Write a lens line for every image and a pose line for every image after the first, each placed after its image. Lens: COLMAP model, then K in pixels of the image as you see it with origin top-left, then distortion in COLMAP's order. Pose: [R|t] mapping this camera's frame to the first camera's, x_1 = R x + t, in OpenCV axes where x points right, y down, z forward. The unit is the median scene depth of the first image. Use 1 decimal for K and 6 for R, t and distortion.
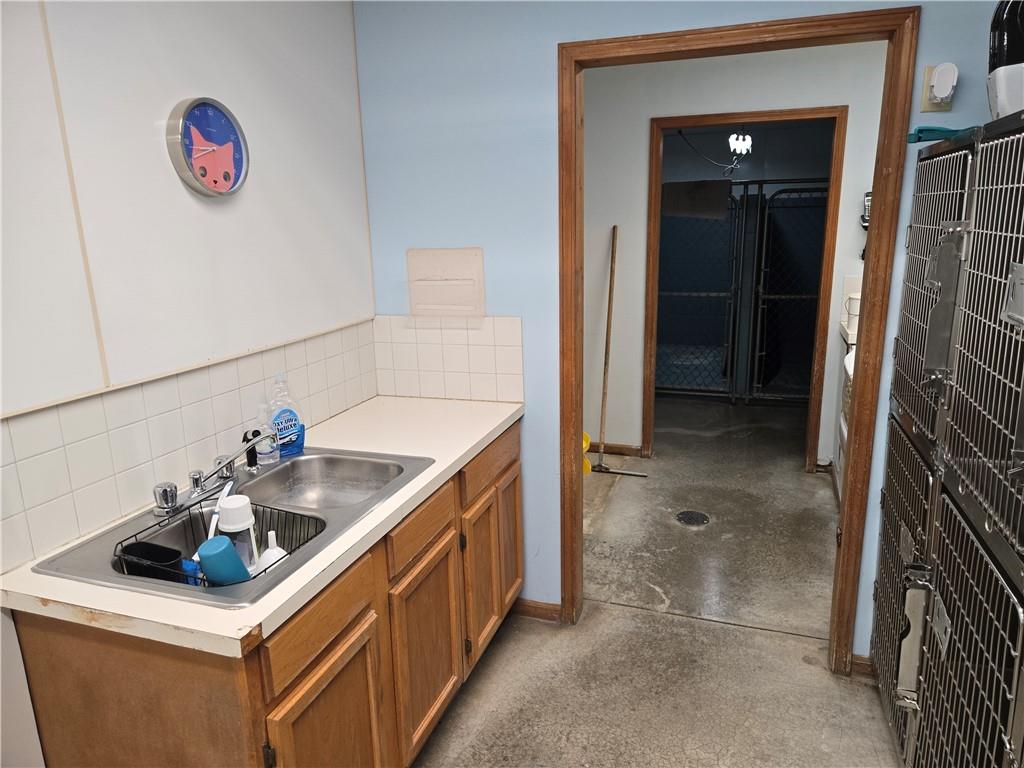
lens RADIAL K [[692.5, 0, 512.0], [0, 692.5, 384.0], [0, 0, 1]] dist [0.069388, -0.067407]
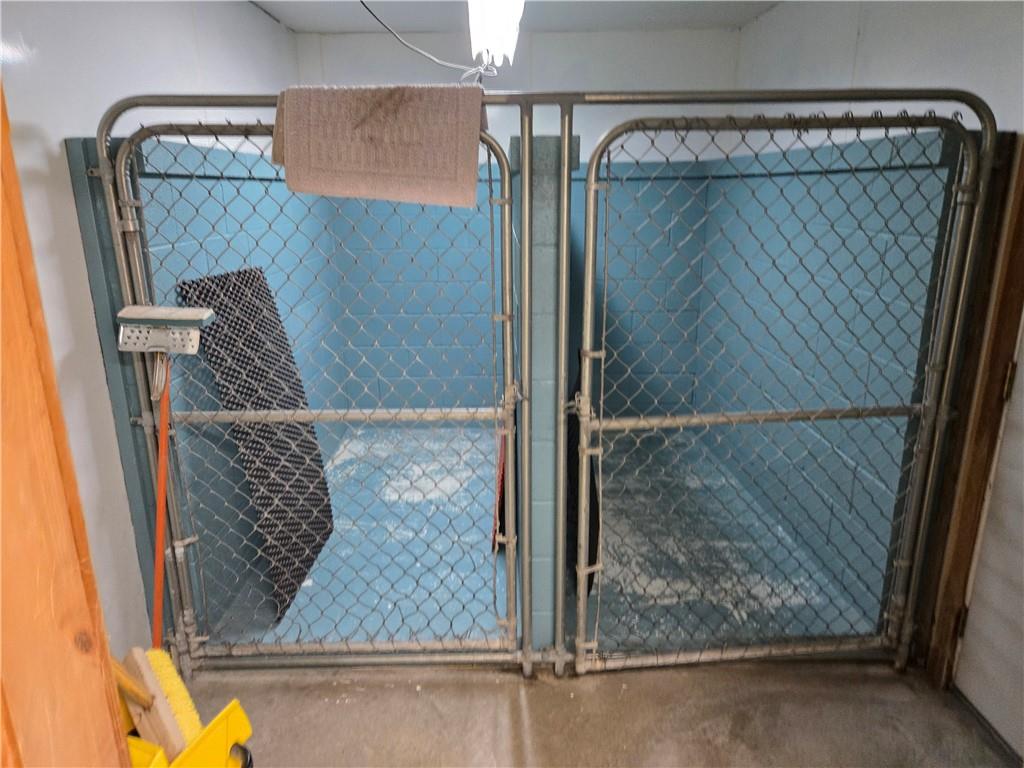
lens RADIAL K [[692.5, 0, 512.0], [0, 692.5, 384.0], [0, 0, 1]] dist [0.069388, -0.067407]
pose [[0.939660, -0.078787, 0.332915, 0.199950], [0.067340, 0.996678, 0.045803, -0.162233], [-0.335418, -0.020620, 0.941844, 0.664223]]
